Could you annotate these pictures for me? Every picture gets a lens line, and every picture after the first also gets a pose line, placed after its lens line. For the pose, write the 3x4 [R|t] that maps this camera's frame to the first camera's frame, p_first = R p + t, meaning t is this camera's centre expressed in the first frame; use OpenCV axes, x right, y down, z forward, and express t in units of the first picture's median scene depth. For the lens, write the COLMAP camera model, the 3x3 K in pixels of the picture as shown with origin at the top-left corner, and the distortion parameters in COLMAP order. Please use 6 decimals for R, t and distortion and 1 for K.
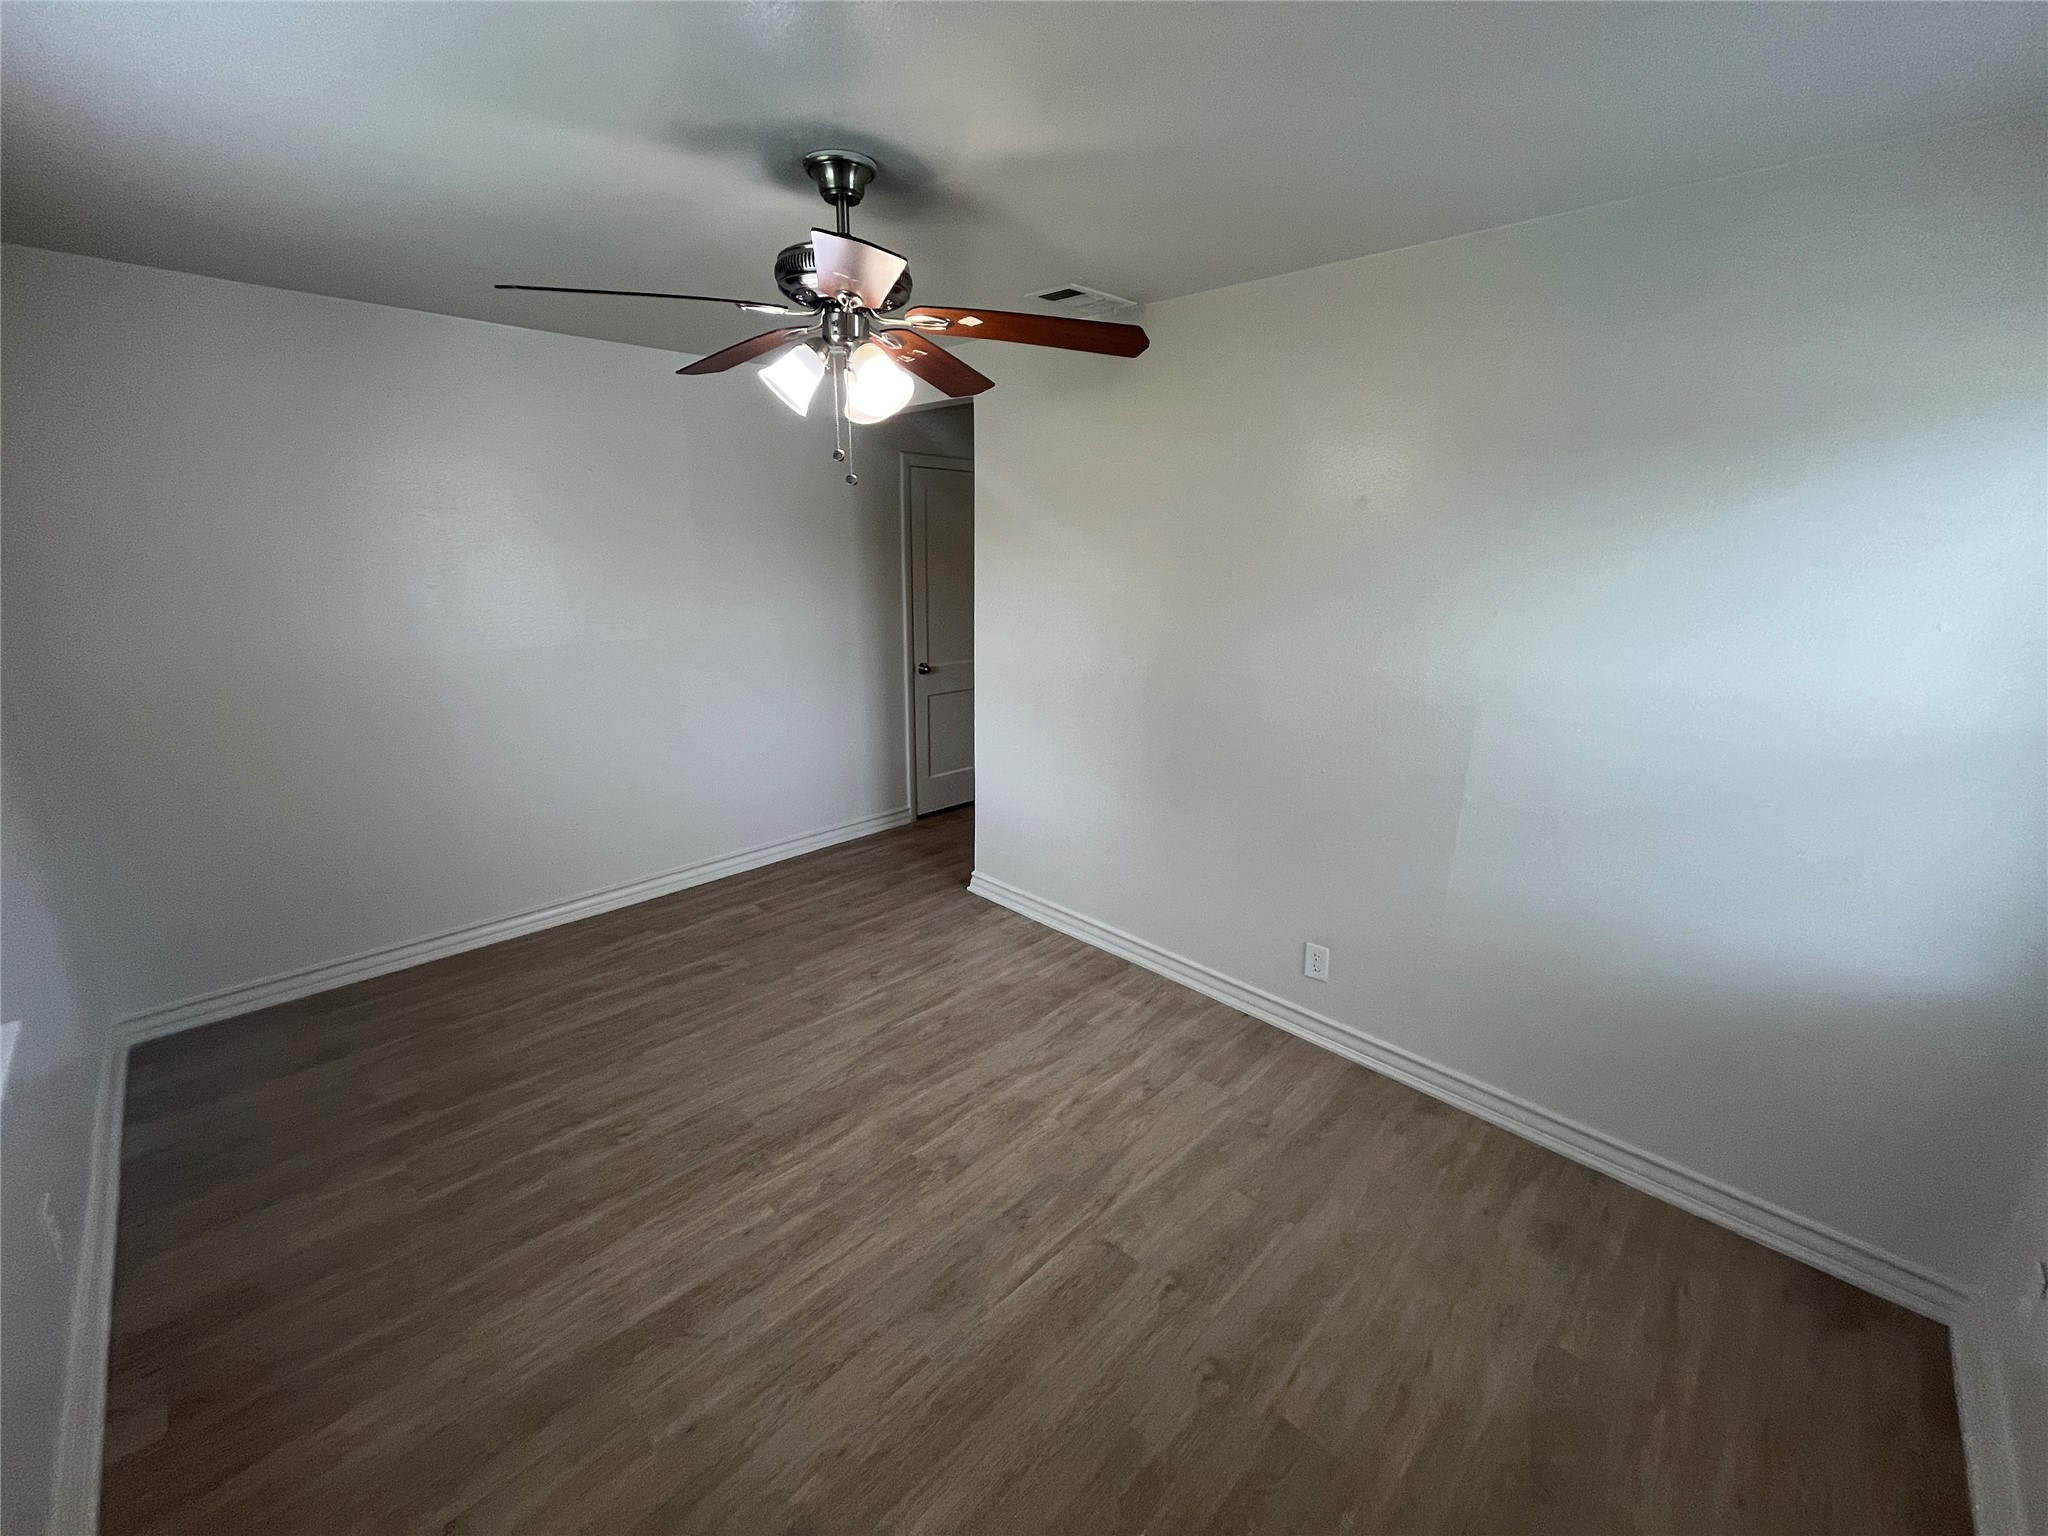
lens RADIAL K [[830.4, 0, 1031.4], [0, 830.4, 755.9], [0, 0, 1]] dist [-0.003002, -0.000479]
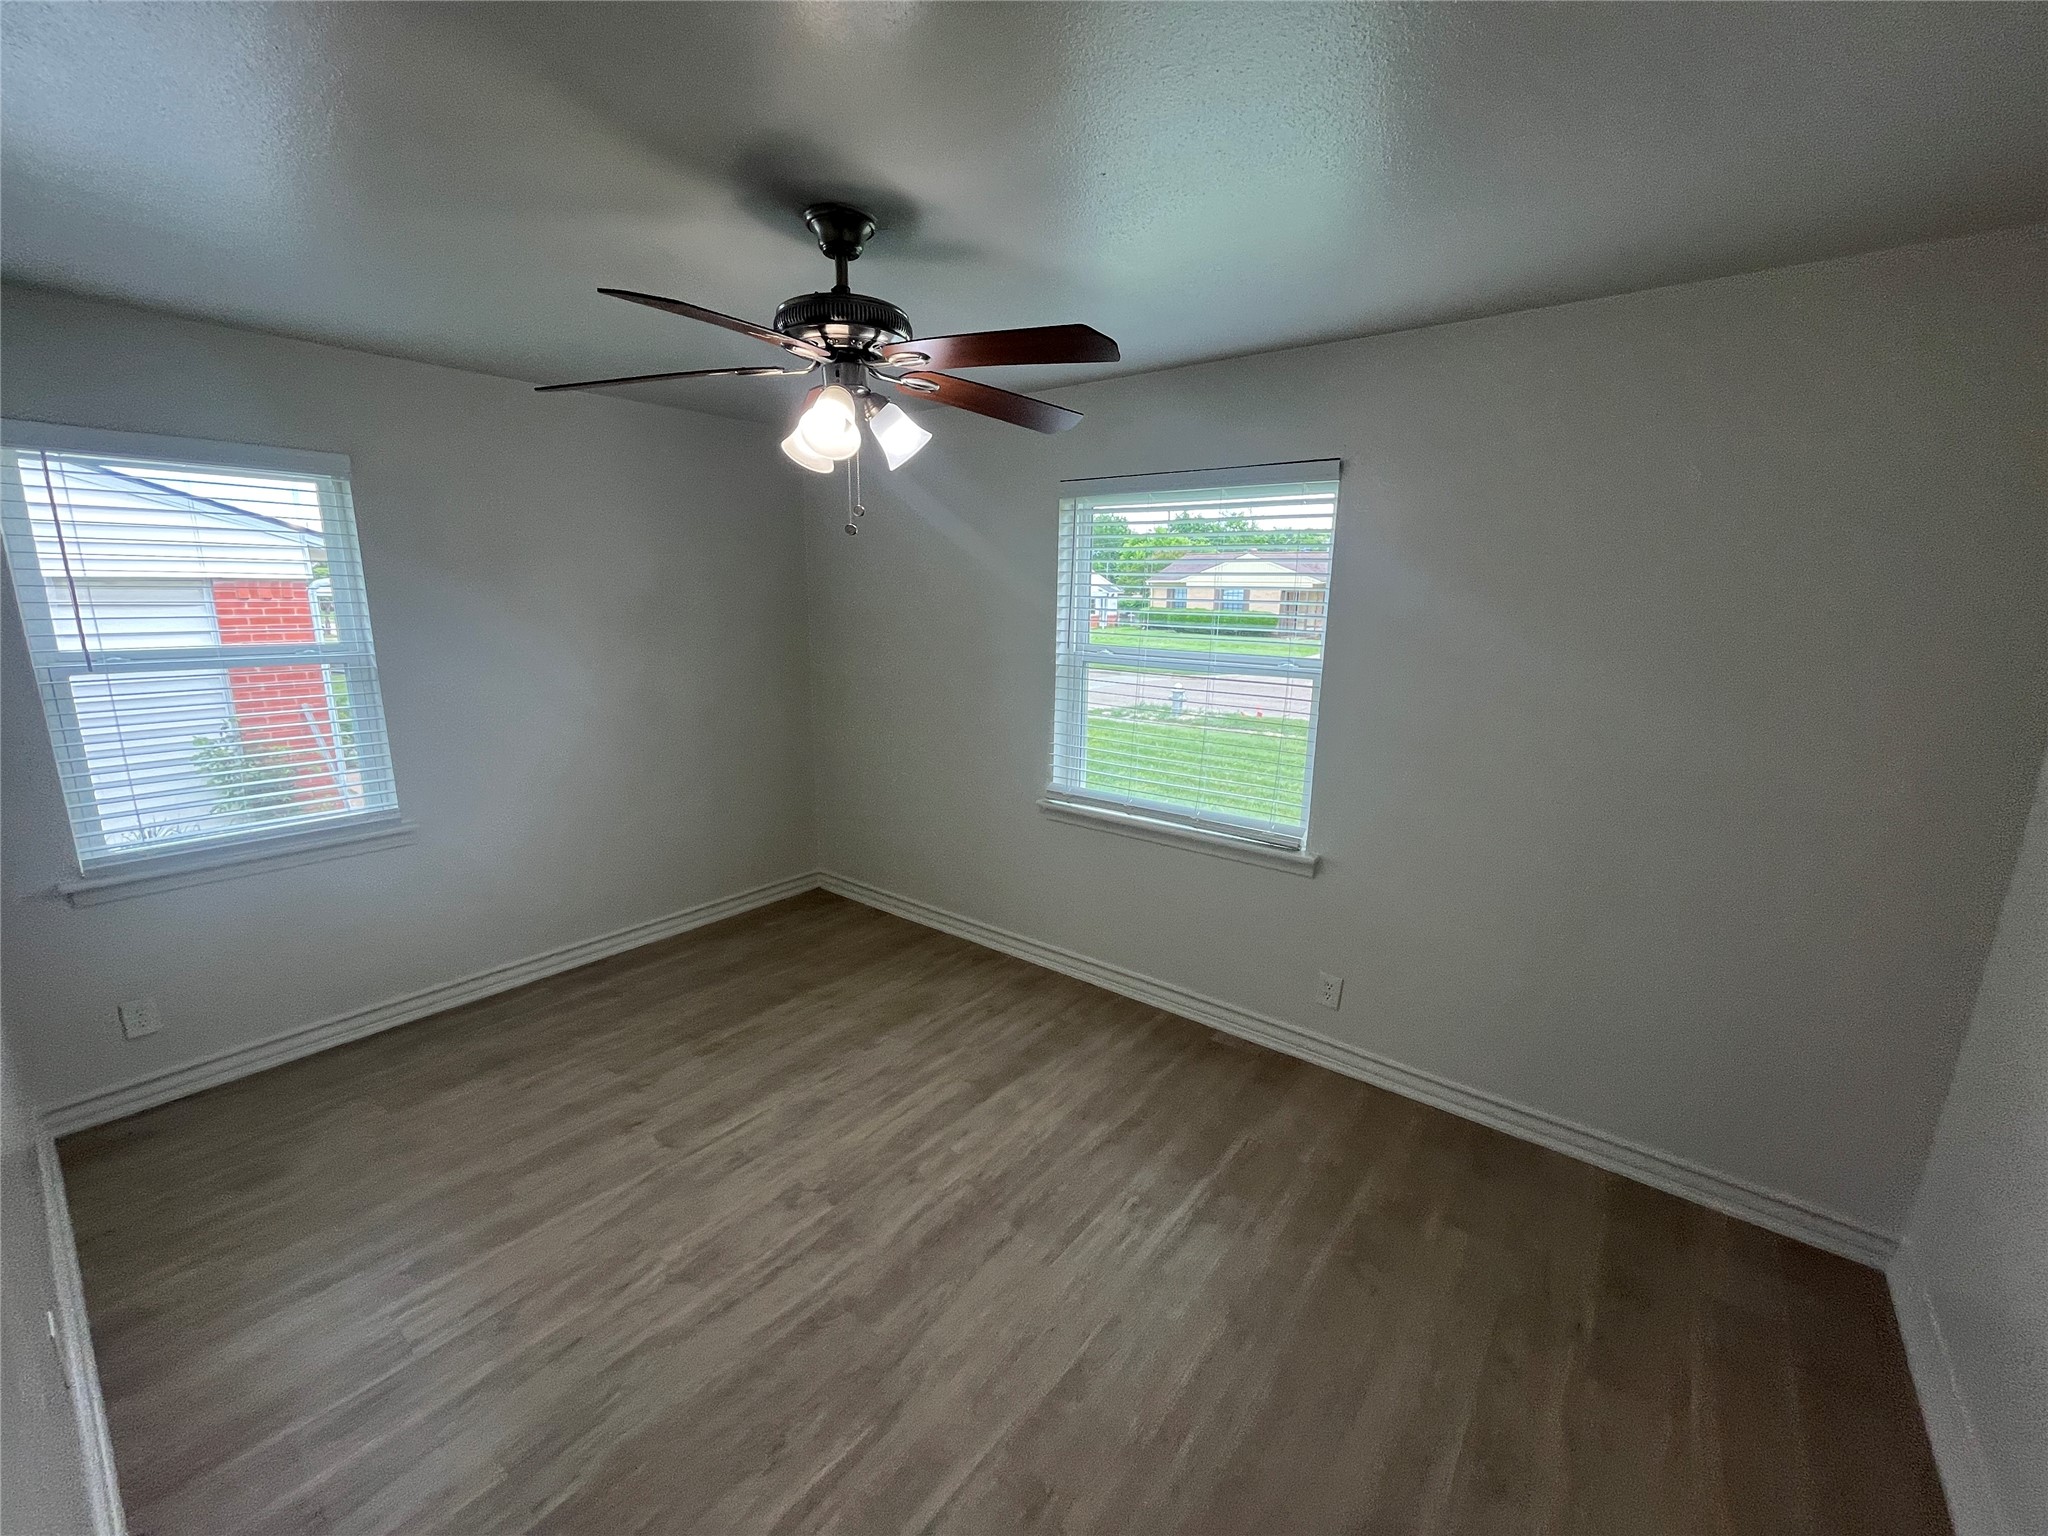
lens RADIAL K [[830.4, 0, 1034.6], [0, 830.4, 768.8], [0, 0, 1]] dist [-0.003002, -0.000479]
pose [[-0.993750, -0.008141, -0.111331, -0.278196], [-0.057240, 0.893404, 0.445593, -0.452311], [0.095836, 0.449181, -0.888286, 1.736171]]
